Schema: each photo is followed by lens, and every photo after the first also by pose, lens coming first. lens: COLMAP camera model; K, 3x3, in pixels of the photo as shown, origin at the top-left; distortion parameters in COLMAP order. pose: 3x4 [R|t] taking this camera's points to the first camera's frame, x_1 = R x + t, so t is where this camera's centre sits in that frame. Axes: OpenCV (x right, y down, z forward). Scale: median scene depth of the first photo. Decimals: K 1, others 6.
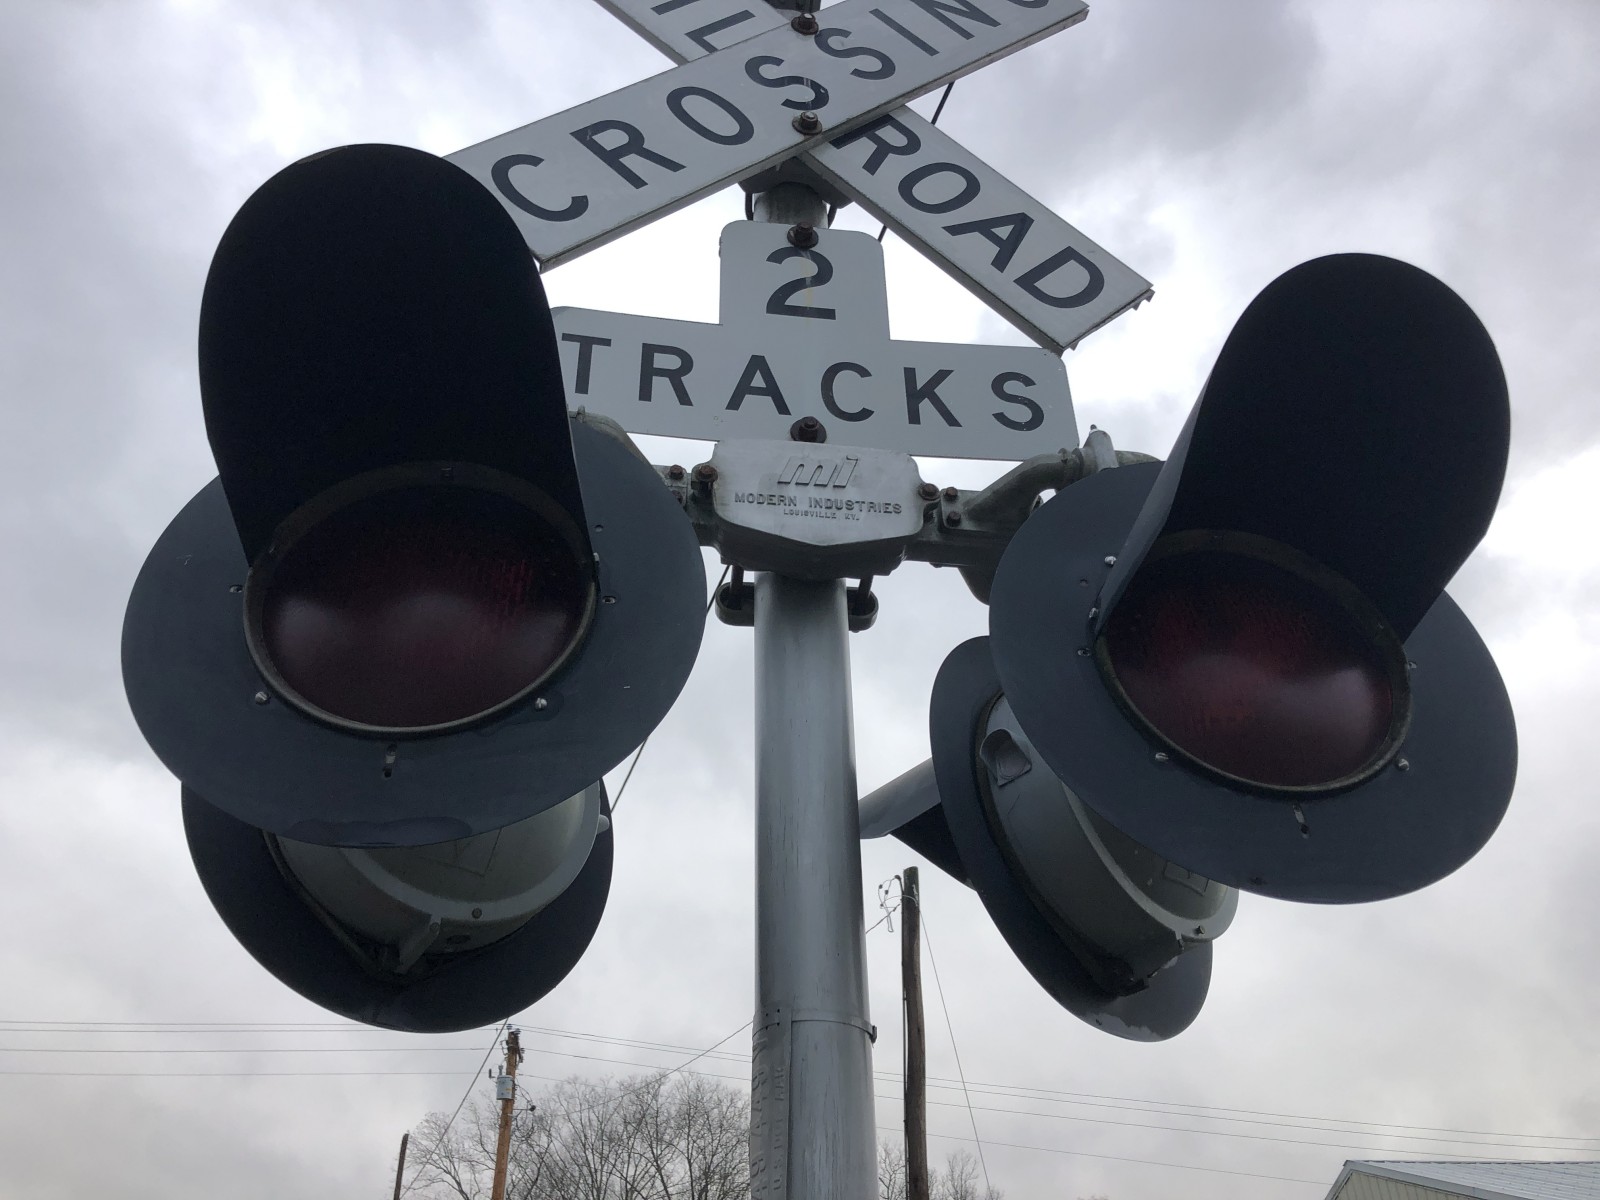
lens RADIAL K [[1308.6, 0, 787.6], [0, 1308.6, 597.0], [0, 0, 1]] dist [0.073088, -0.109438]
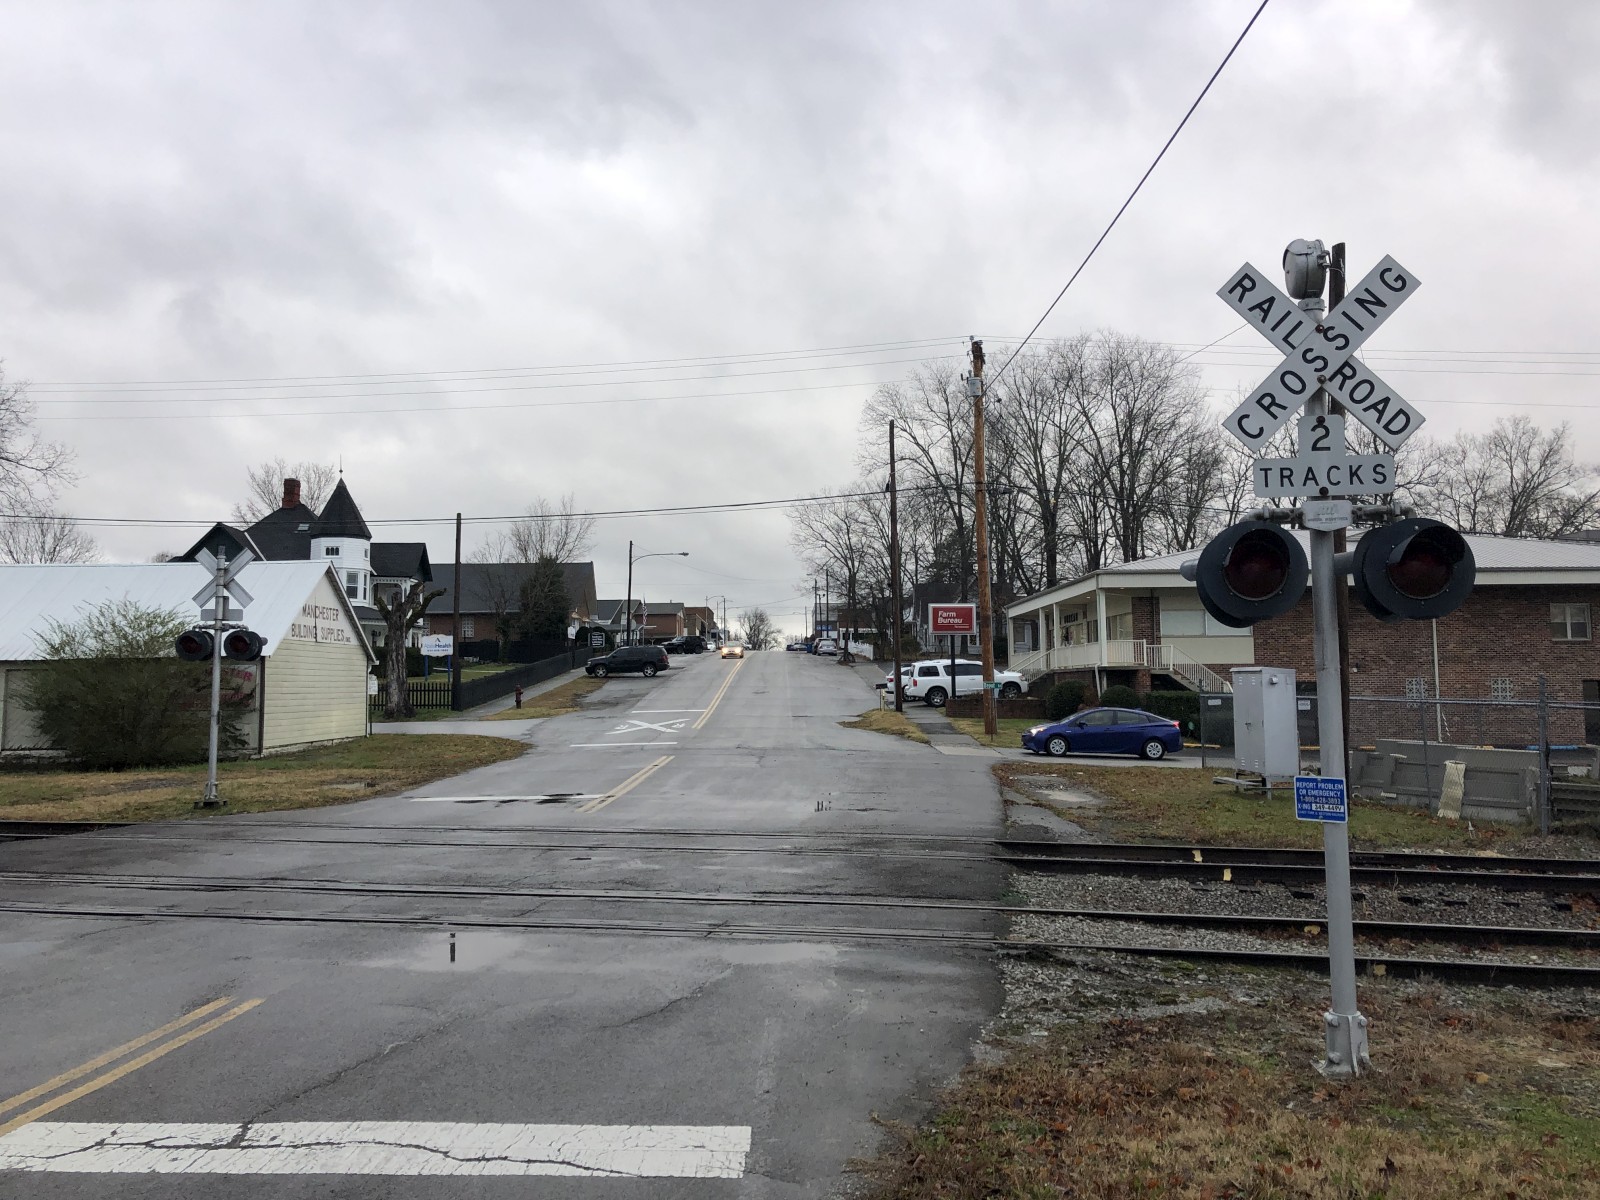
lens RADIAL K [[1308.6, 0, 809.9], [0, 1308.6, 570.0], [0, 0, 1]] dist [0.073088, -0.109438]
pose [[0.957524, -0.022672, -0.287462, -0.281921], [0.165346, 0.859901, 0.482941, -1.788850], [0.236240, -0.509958, 0.827124, -2.419328]]
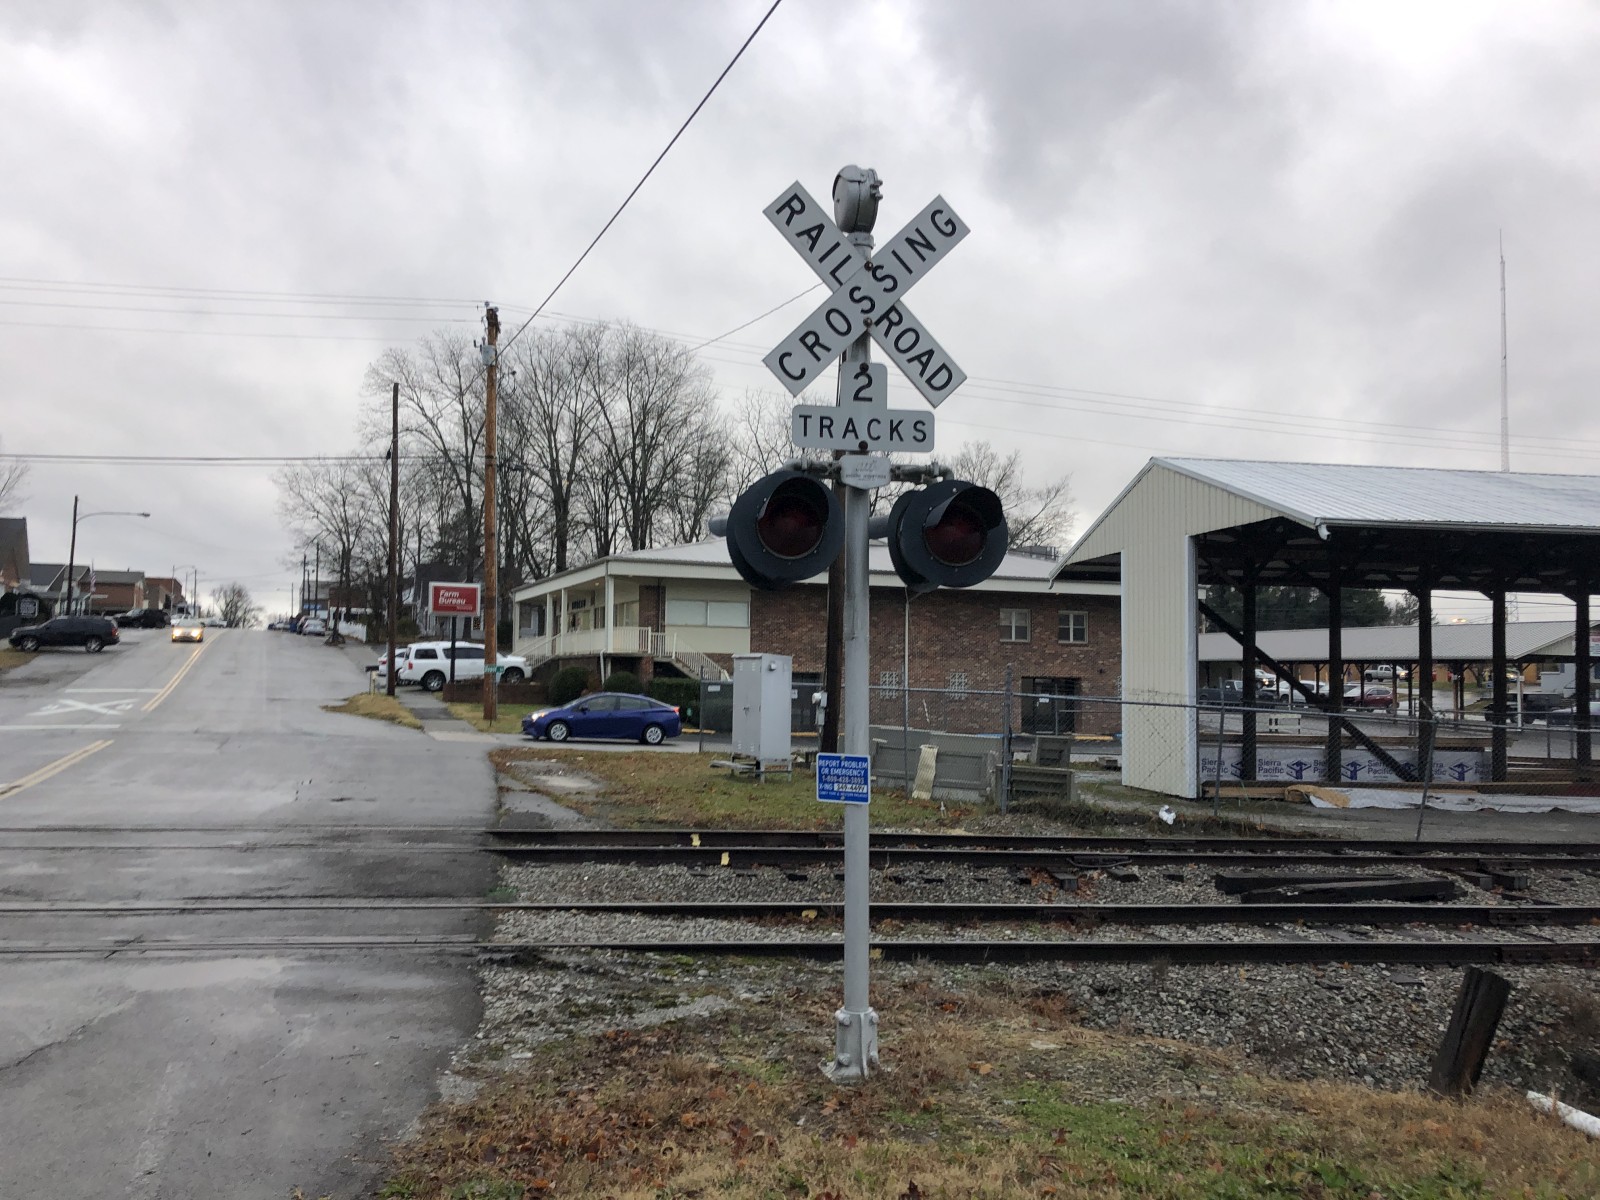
lens RADIAL K [[1308.6, 0, 786.2], [0, 1308.6, 620.5], [0, 0, 1]] dist [0.073088, -0.109438]
pose [[0.997640, 0.028938, 0.062269, -0.349878], [-0.058137, 0.838524, 0.541754, -1.421710], [-0.036537, -0.544096, 0.838227, -2.002036]]
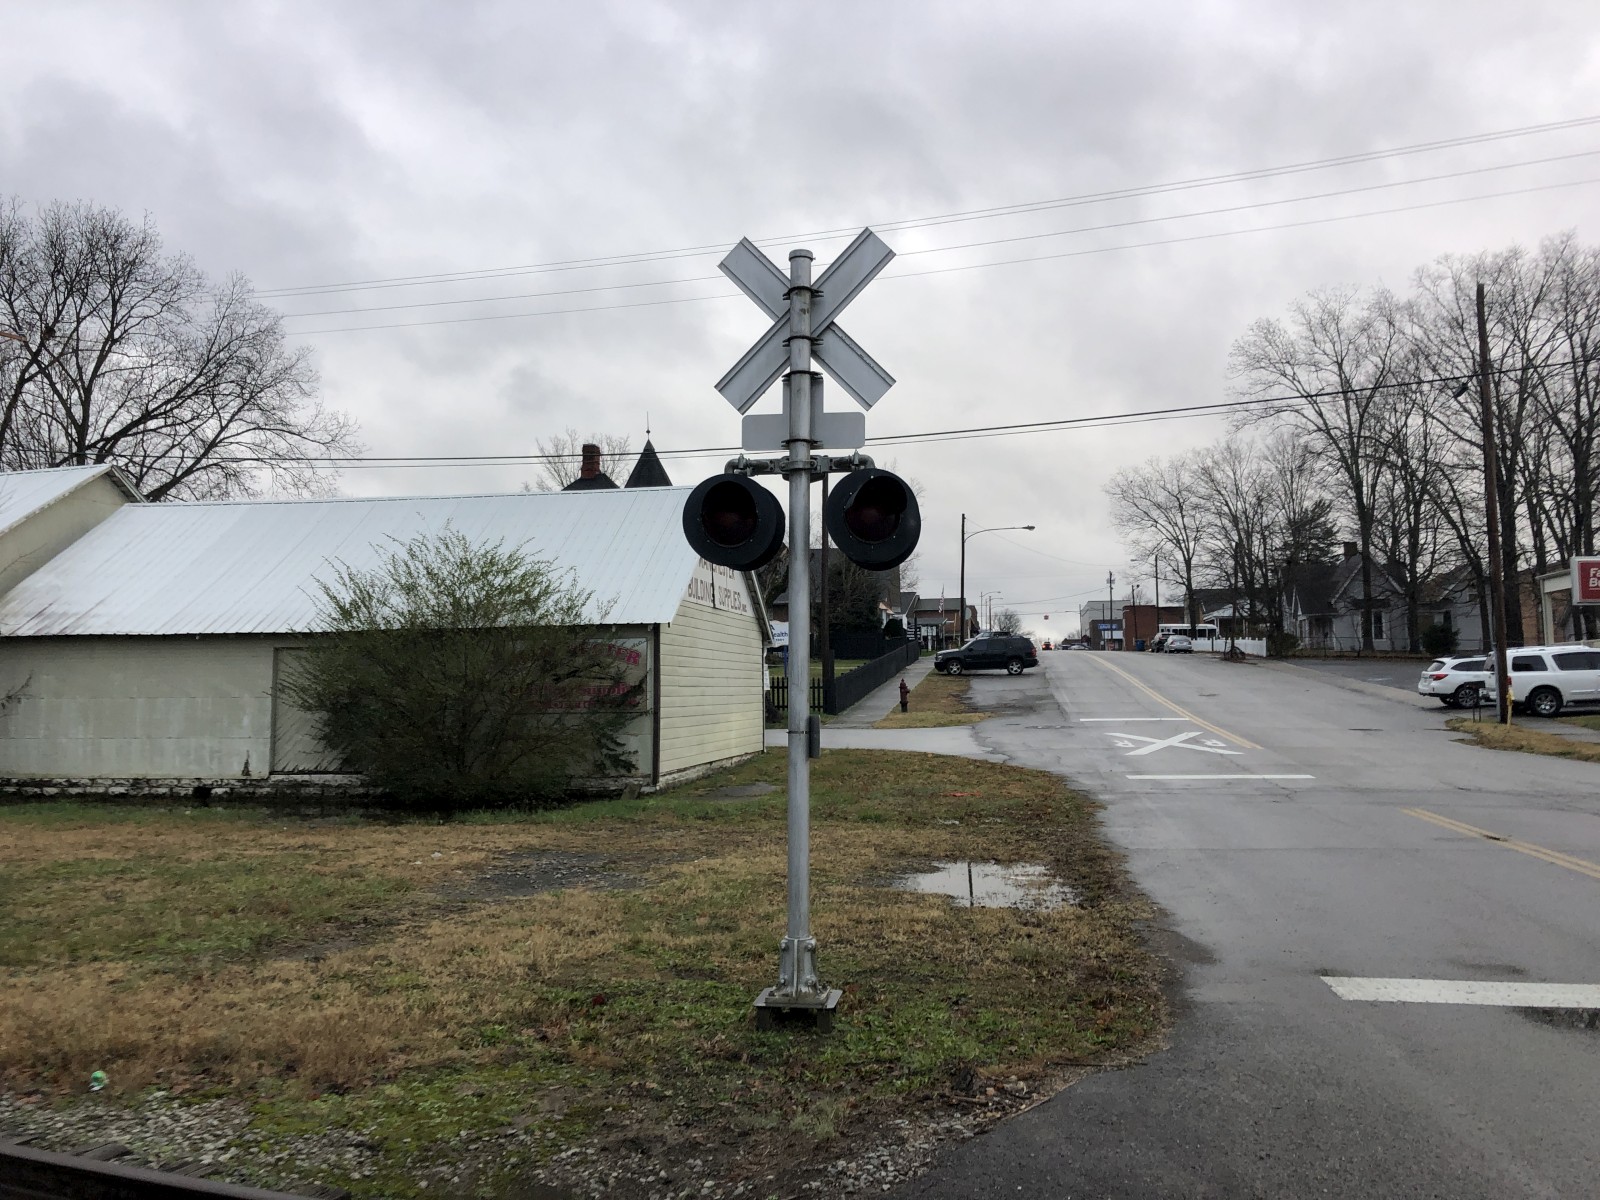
lens RADIAL K [[1308.6, 0, 792.6], [0, 1308.6, 599.4], [0, 0, 1]] dist [0.073088, -0.109438]
pose [[0.886503, -0.025747, -0.462006, -5.867033], [0.263692, 0.848571, 0.458686, 1.398285], [0.380235, -0.528454, 0.759051, 1.839613]]
